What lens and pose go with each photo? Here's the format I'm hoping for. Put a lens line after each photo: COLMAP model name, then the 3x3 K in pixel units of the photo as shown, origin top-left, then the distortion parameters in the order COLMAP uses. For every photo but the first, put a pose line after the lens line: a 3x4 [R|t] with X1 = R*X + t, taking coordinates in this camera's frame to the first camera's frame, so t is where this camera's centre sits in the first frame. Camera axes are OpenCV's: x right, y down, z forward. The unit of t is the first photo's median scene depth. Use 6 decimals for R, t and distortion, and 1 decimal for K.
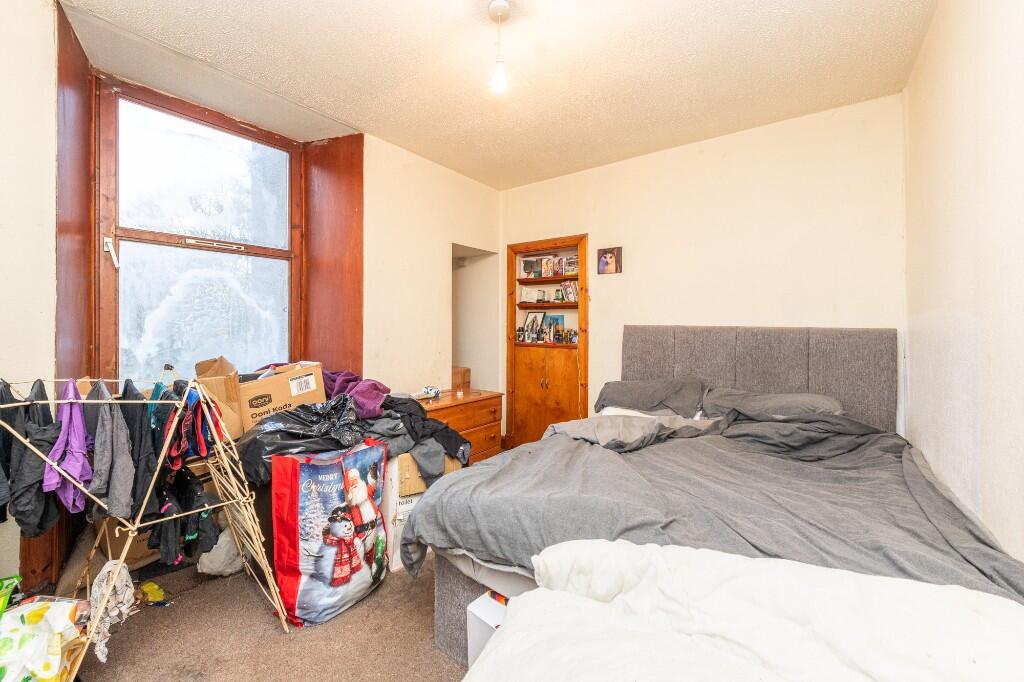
lens RADIAL K [[413.6, 0, 509.9], [0, 413.6, 319.8], [0, 0, 1]] dist [0.000117, -0.005026]
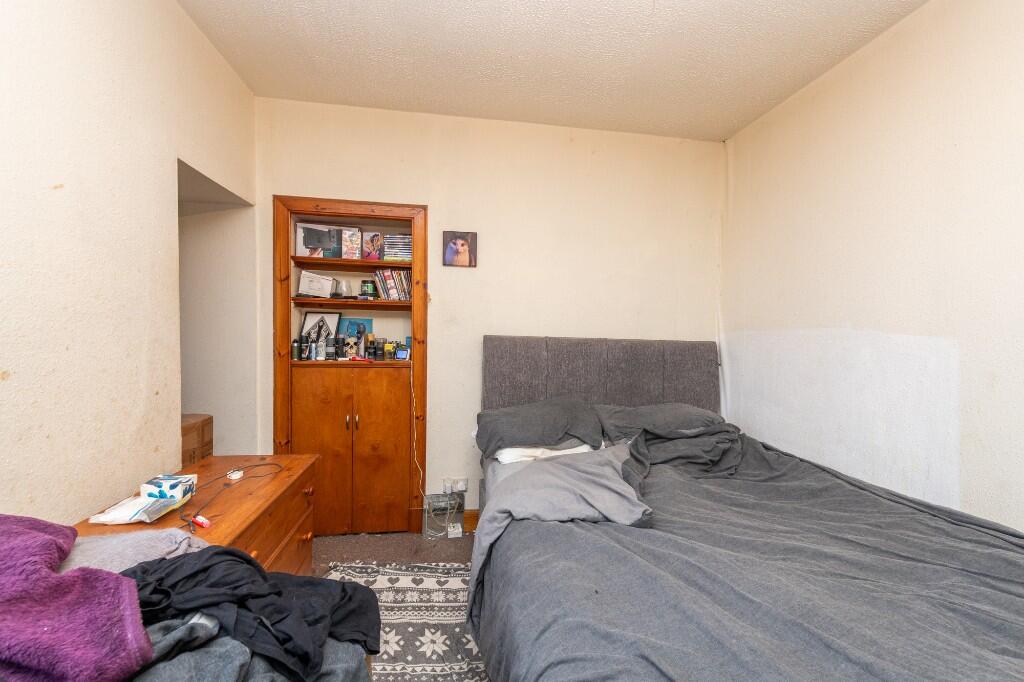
lens RADIAL K [[411.3, 0, 512.0], [0, 411.3, 341.0], [0, 0, 1]] dist [0.011612, -0.004950]
pose [[0.694807, -0.014717, 0.719046, -0.206836], [-0.025564, 0.998653, 0.045143, -0.011167], [-0.718742, -0.049748, 0.693495, 0.361212]]
